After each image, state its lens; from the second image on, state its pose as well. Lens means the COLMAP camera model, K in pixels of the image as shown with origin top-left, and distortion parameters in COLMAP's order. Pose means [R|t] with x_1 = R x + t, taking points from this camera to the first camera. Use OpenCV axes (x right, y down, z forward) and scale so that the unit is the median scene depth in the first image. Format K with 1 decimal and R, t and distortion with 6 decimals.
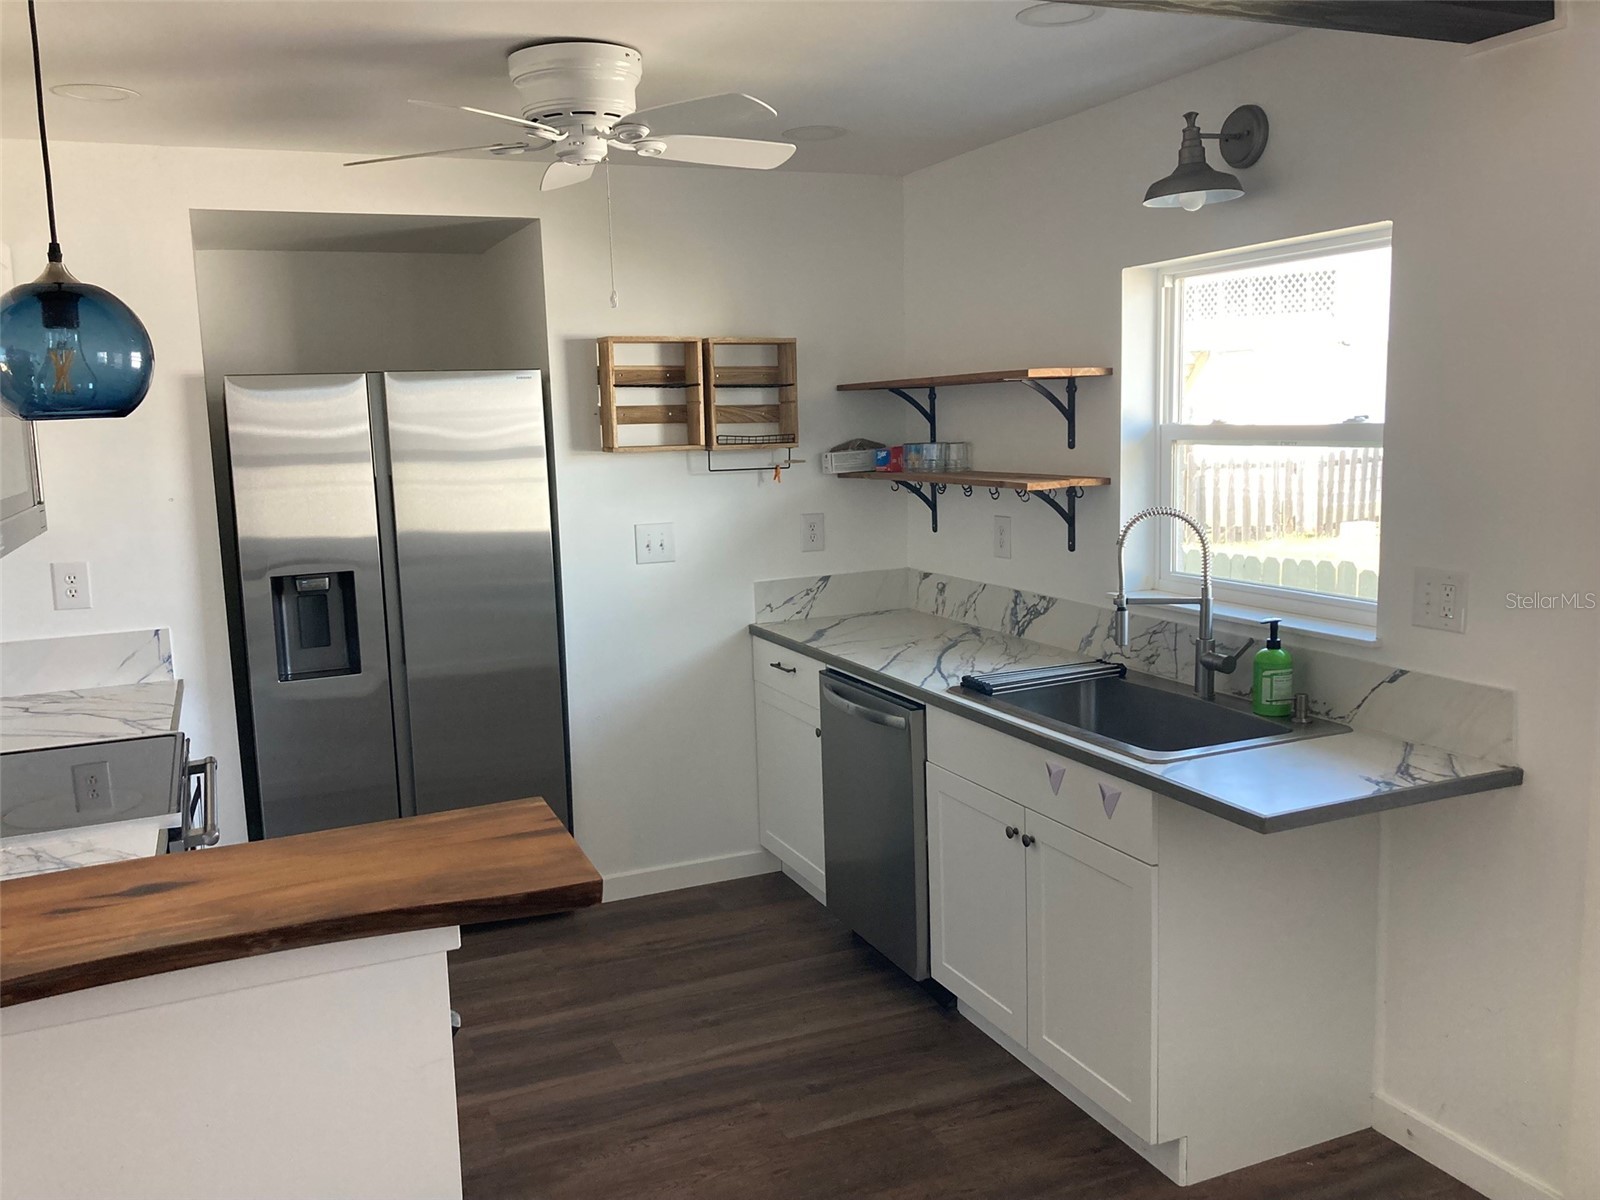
lens RADIAL K [[1293.6, 0, 797.9], [0, 1293.6, 570.6], [0, 0, 1]] dist [0.002754, -0.007040]
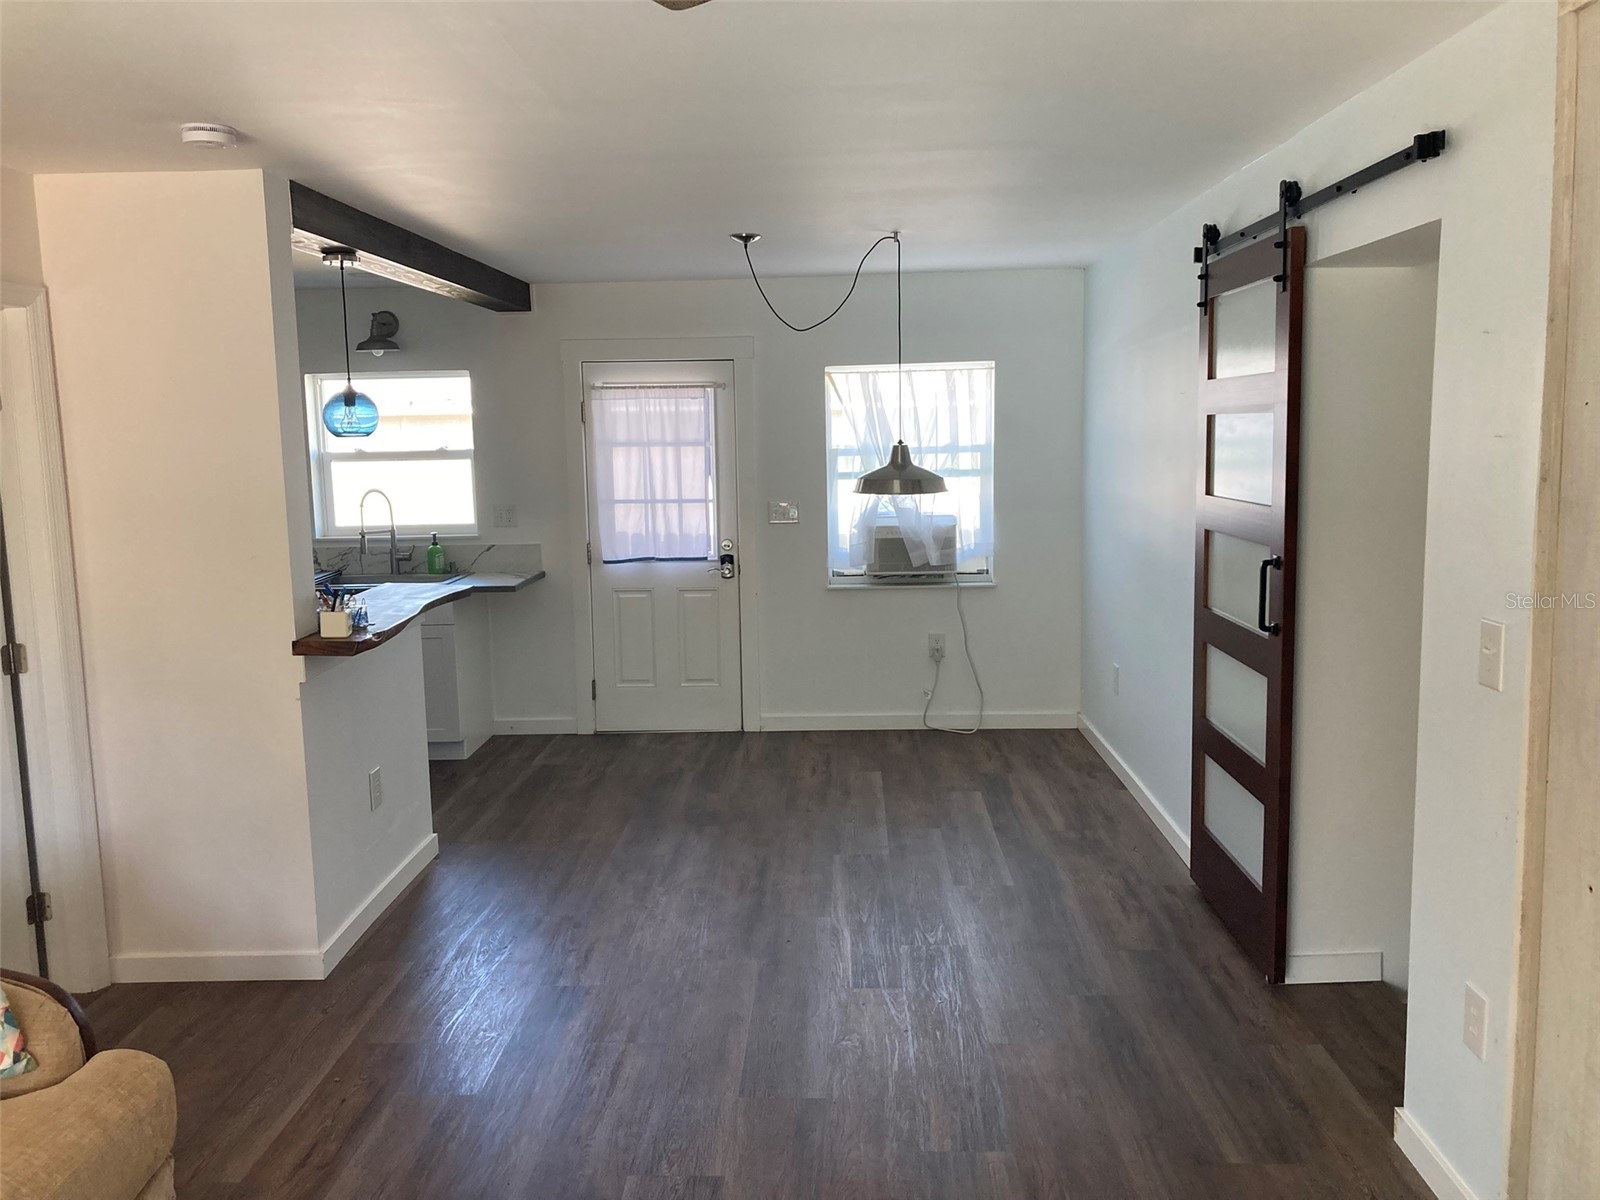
lens RADIAL K [[1318.1, 0, 800.0], [0, 1318.1, 600.0], [0, 0, 1]] dist [0.026241, -0.002653]
pose [[0.425715, -0.092590, 0.900108, -1.175868], [0.113945, 0.992318, 0.048184, 0.091042], [-0.897654, 0.082050, 0.432995, -0.487013]]
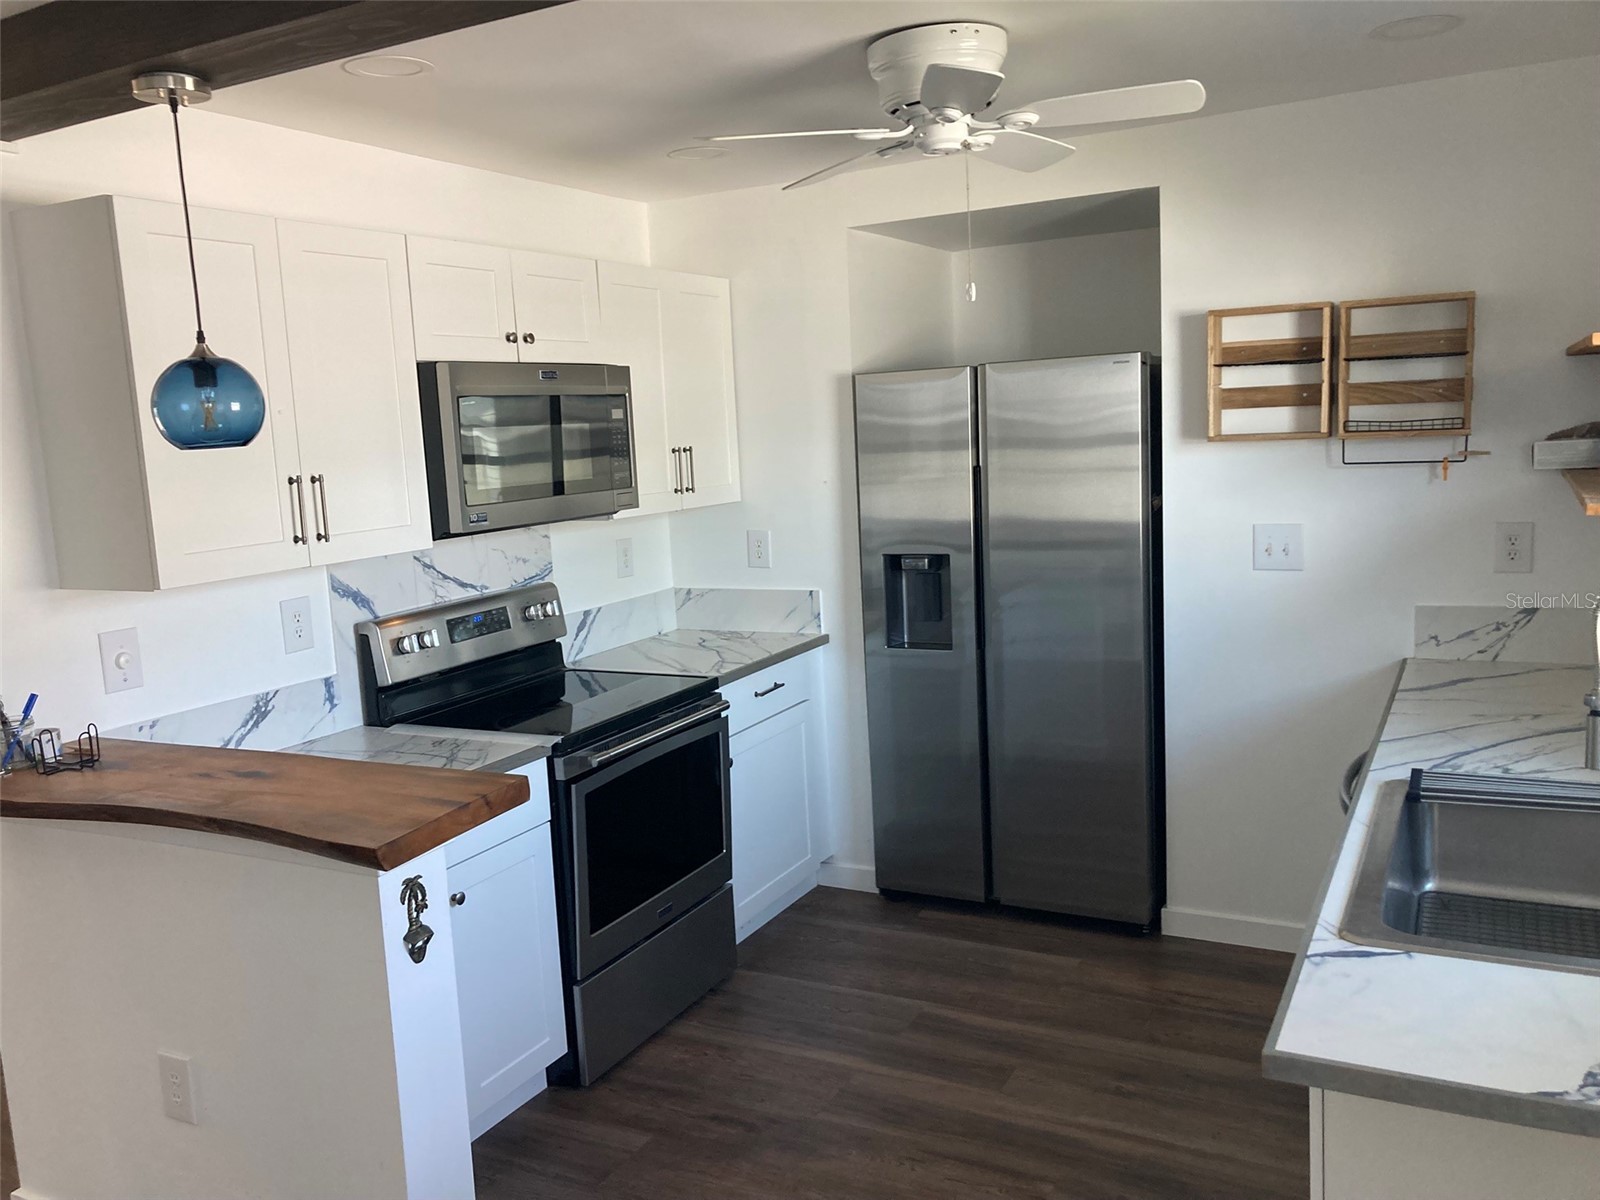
lens RADIAL K [[1318.1, 0, 800.0], [0, 1318.1, 600.0], [0, 0, 1]] dist [0.026241, -0.002653]
pose [[0.620126, 0.107156, -0.777149, 0.413758], [-0.062546, 0.994227, 0.087179, -0.047407], [0.782005, -0.005455, 0.623249, 0.229215]]
